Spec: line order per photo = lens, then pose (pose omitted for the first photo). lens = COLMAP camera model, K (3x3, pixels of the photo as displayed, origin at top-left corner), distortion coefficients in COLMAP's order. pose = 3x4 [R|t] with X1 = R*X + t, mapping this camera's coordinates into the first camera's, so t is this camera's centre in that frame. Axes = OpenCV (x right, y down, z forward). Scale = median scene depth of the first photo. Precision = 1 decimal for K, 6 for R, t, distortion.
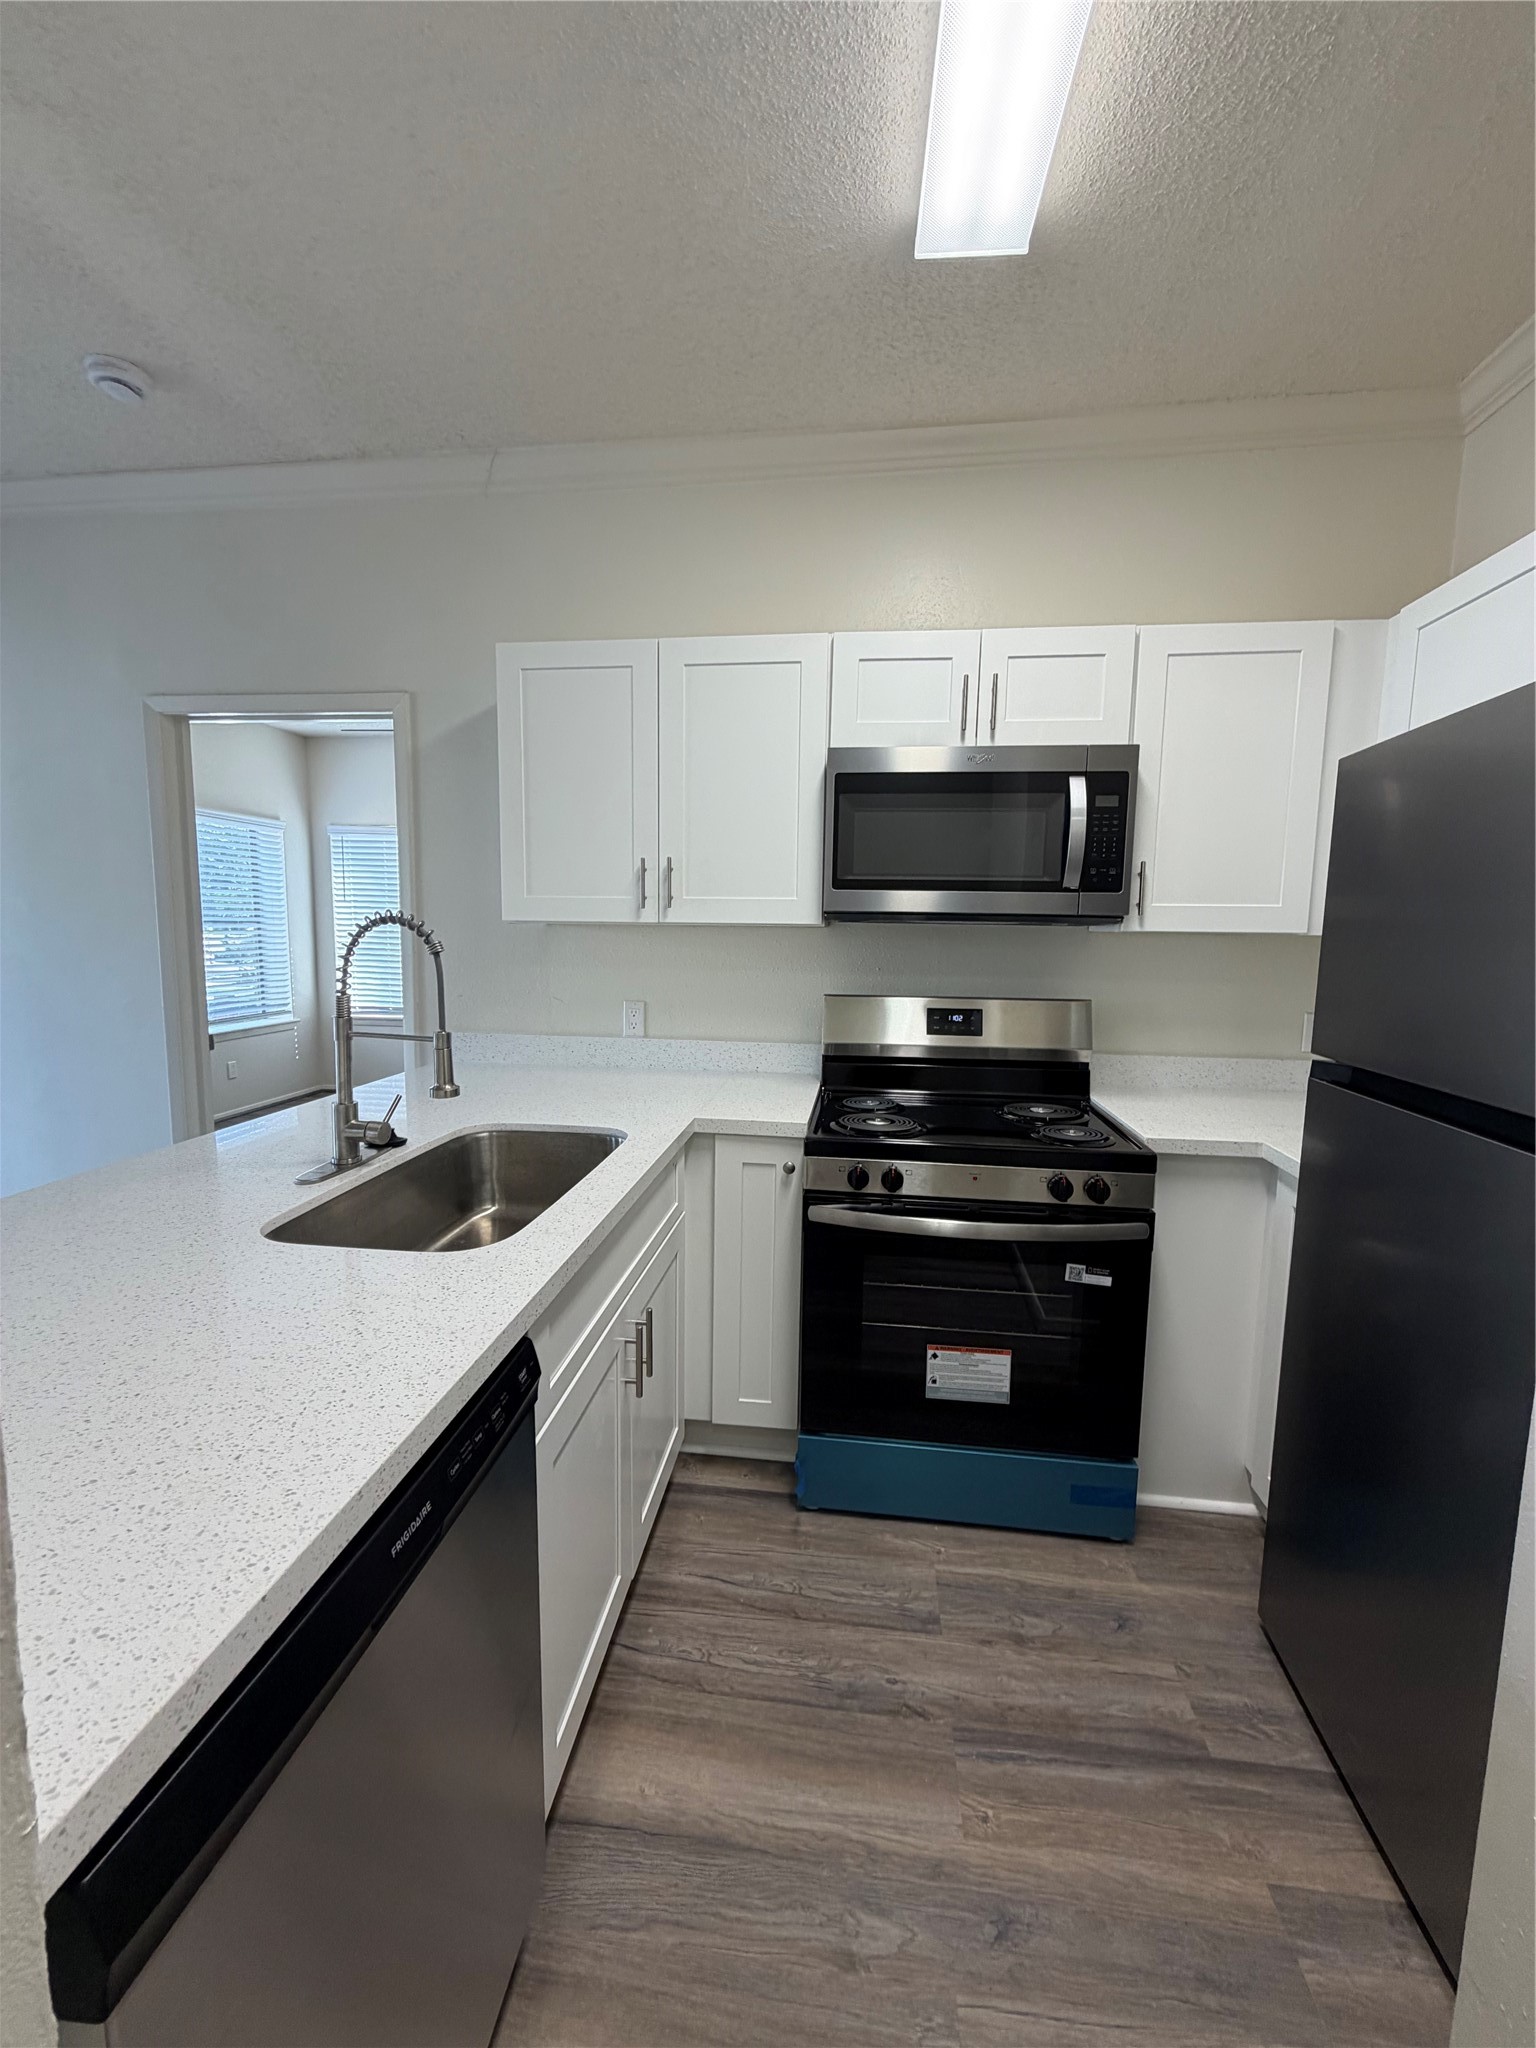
lens RADIAL K [[817.6, 0, 766.8], [0, 817.6, 1015.4], [0, 0, 1]] dist [-0.003106, 0.000238]
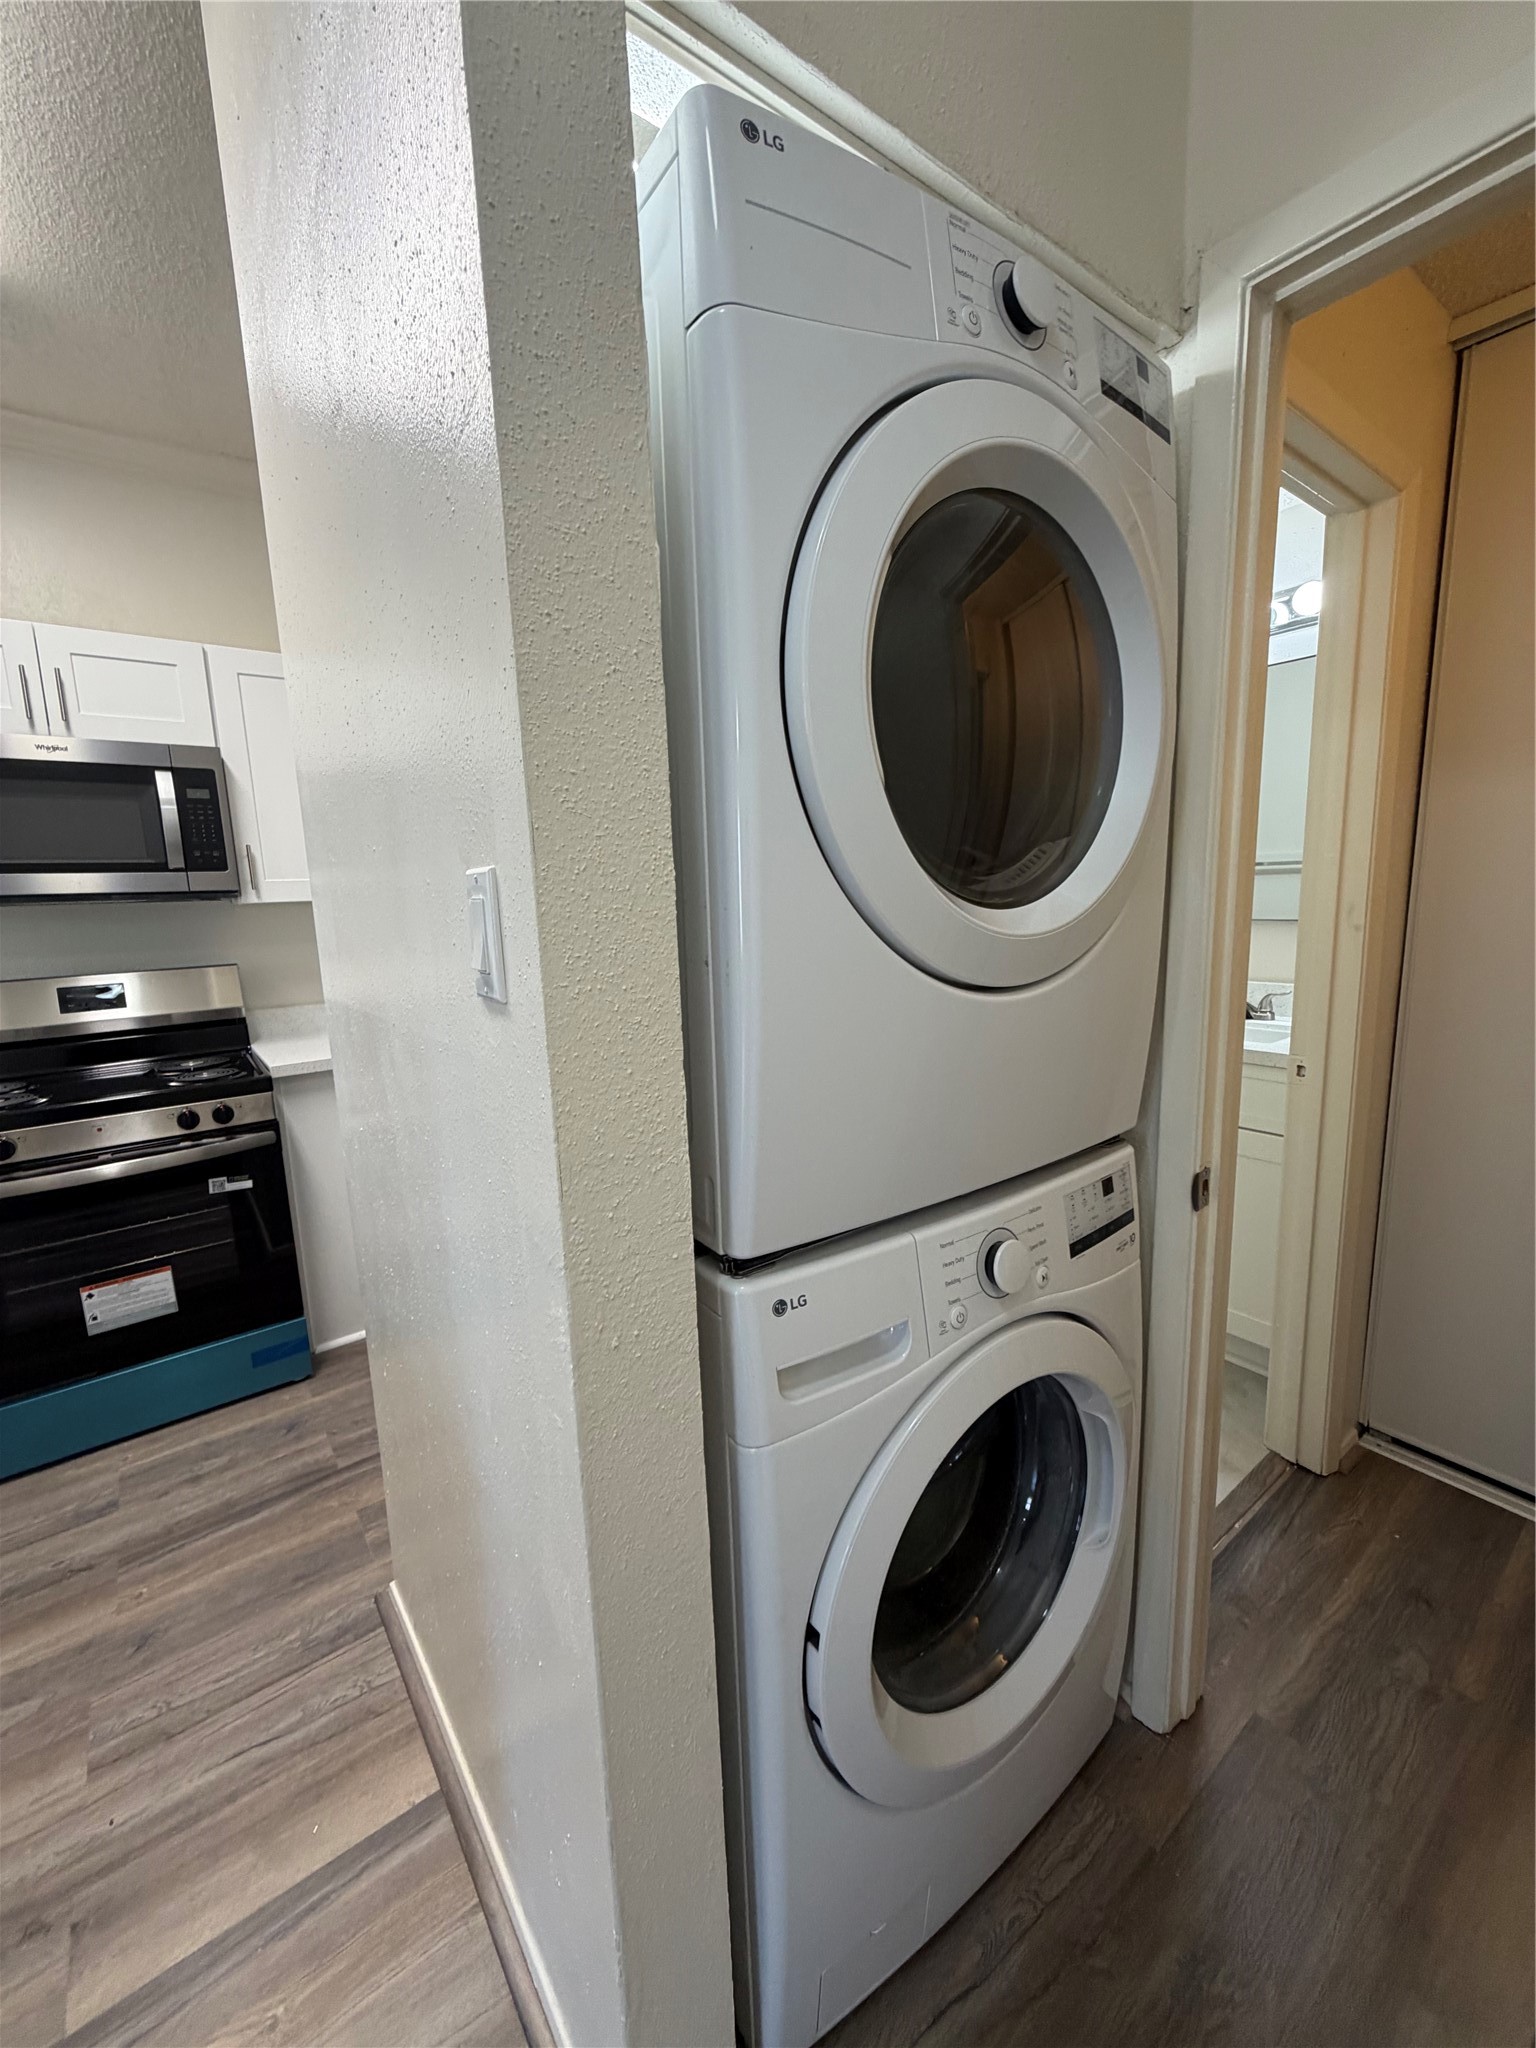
lens RADIAL K [[817.6, 0, 766.8], [0, 817.6, 1015.4], [0, 0, 1]] dist [-0.003106, 0.000238]
pose [[0.709519, -0.149663, 0.688610, 0.154048], [0.123026, 0.988487, 0.088078, 0.056336], [-0.693865, 0.022224, 0.719763, -0.450229]]
